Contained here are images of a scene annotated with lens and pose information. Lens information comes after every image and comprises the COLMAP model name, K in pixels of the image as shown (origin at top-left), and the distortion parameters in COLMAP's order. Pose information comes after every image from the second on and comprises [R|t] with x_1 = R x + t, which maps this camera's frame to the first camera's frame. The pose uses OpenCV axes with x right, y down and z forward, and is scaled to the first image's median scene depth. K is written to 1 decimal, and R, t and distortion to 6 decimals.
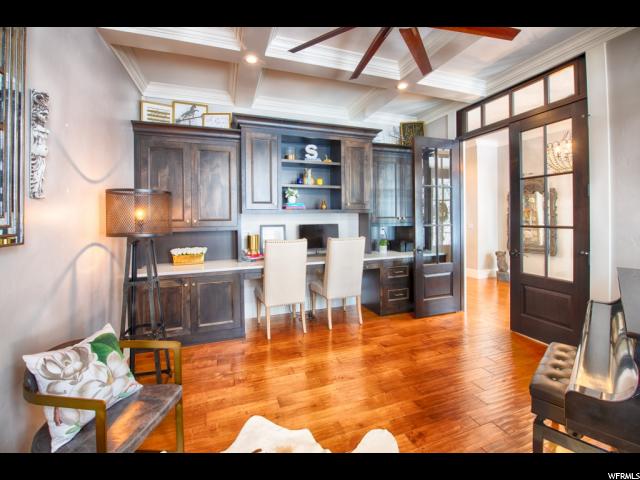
lens RADIAL K [[272.5, 0, 318.0], [0, 272.5, 219.4], [0, 0, 1]] dist [-0.020714, -0.000270]
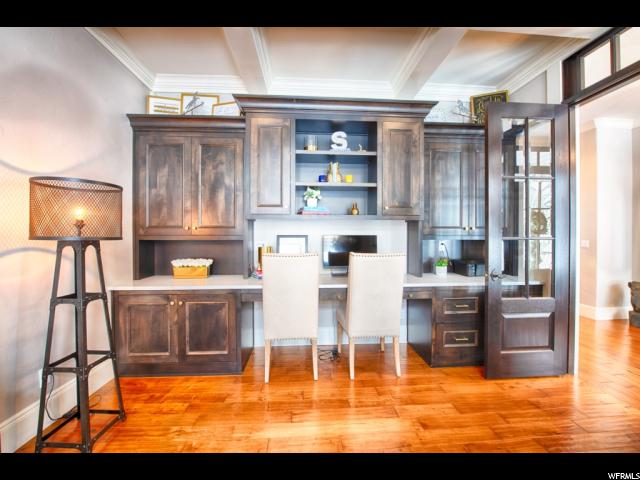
lens RADIAL K [[265.2, 0, 321.1], [0, 265.2, 236.3], [0, 0, 1]] dist [-0.020932, -0.000370]
pose [[0.963909, 0.013129, -0.265909, 0.129799], [-0.013891, 0.999903, -0.000985, 0.024057], [0.265870, 0.004643, 0.963998, 0.265577]]
